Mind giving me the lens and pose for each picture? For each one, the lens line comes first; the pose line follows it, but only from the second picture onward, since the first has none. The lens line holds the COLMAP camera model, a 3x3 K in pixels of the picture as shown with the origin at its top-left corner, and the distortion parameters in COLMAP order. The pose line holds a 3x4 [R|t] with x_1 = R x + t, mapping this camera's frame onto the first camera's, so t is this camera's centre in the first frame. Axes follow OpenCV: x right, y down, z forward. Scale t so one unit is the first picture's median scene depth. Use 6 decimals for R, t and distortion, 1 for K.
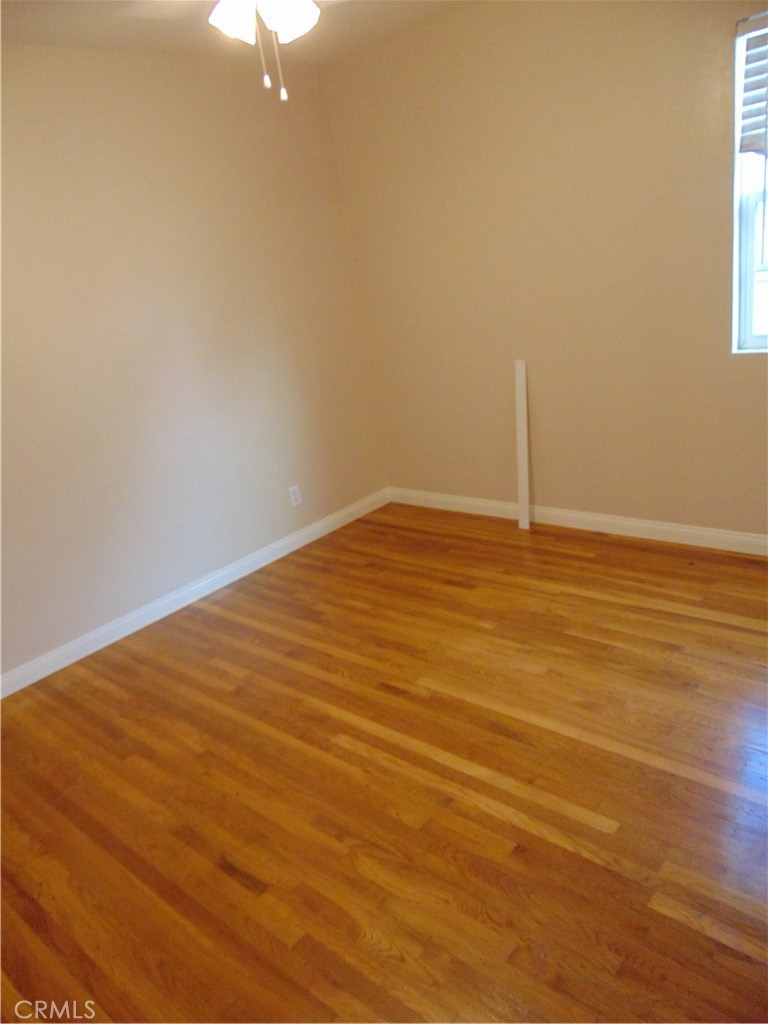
lens RADIAL K [[760.2, 0, 384.0], [0, 760.2, 512.0], [0, 0, 1]] dist [-0.038371, 0.076564]
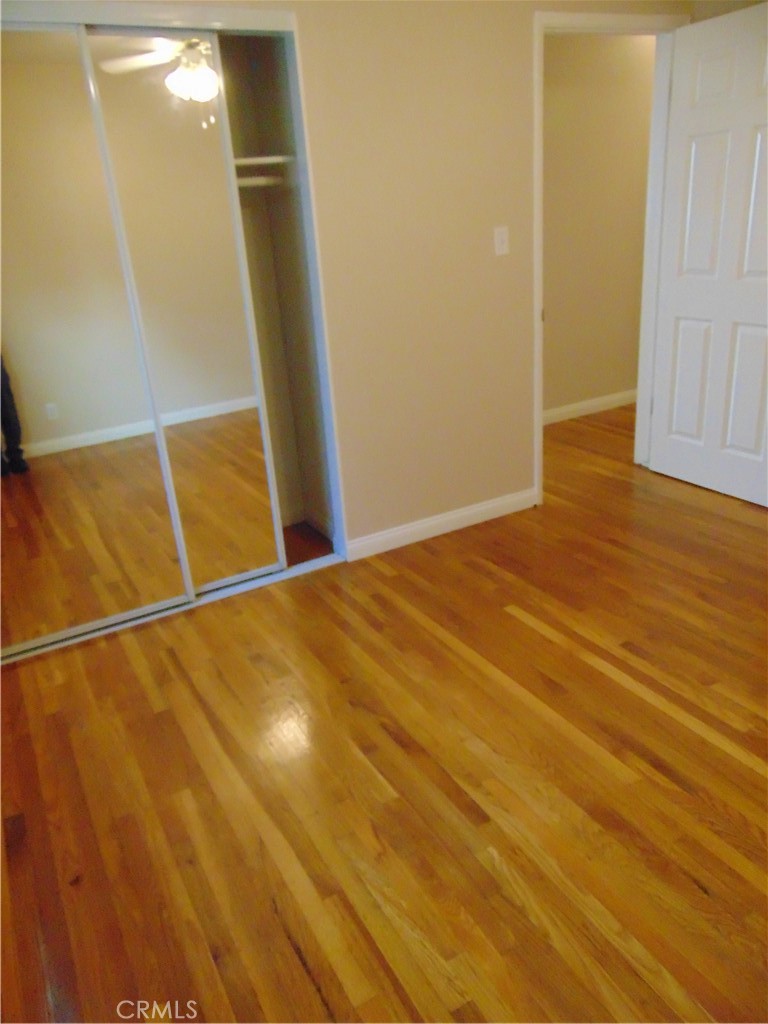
lens RADIAL K [[760.2, 0, 384.0], [0, 760.2, 512.0], [0, 0, 1]] dist [-0.038371, 0.076564]
pose [[-0.918595, 0.090375, 0.384727, -0.035046], [0.320158, 0.740910, 0.590383, -0.464314], [-0.231693, 0.665496, -0.709530, 1.422800]]
